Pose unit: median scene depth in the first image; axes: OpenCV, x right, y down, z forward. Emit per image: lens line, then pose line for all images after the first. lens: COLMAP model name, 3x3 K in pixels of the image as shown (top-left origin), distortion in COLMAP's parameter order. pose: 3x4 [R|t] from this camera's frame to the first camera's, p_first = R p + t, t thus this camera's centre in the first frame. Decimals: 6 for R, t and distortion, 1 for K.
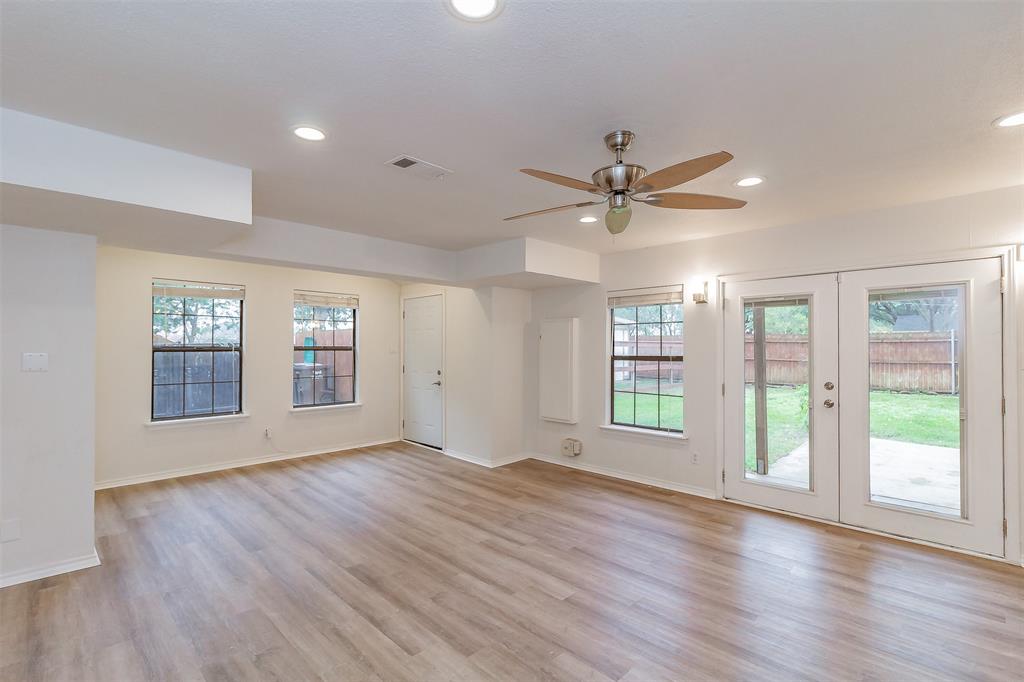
lens RADIAL K [[487.1, 0, 507.2], [0, 487.1, 343.5], [0, 0, 1]] dist [-0.000912, 0.000406]
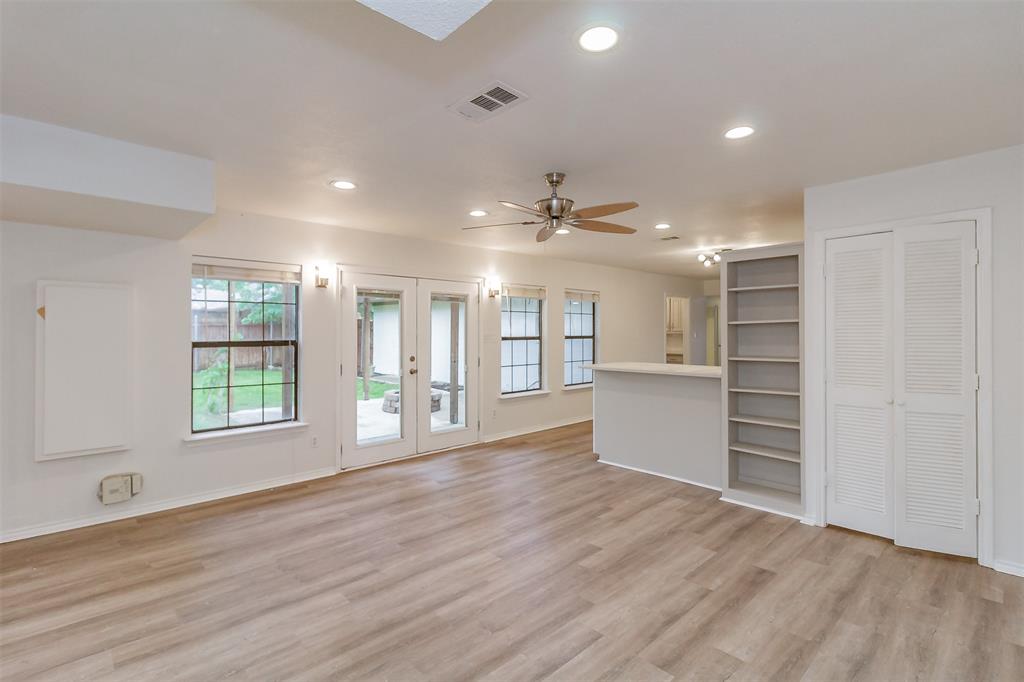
lens RADIAL K [[478.5, 0, 511.0], [0, 478.5, 333.0], [0, 0, 1]] dist [-0.000582, -0.000315]
pose [[0.018351, -0.004989, 0.999819, -0.625608], [-0.008754, 0.999948, 0.005150, 0.003596], [-0.999793, -0.008847, 0.018306, 0.617457]]
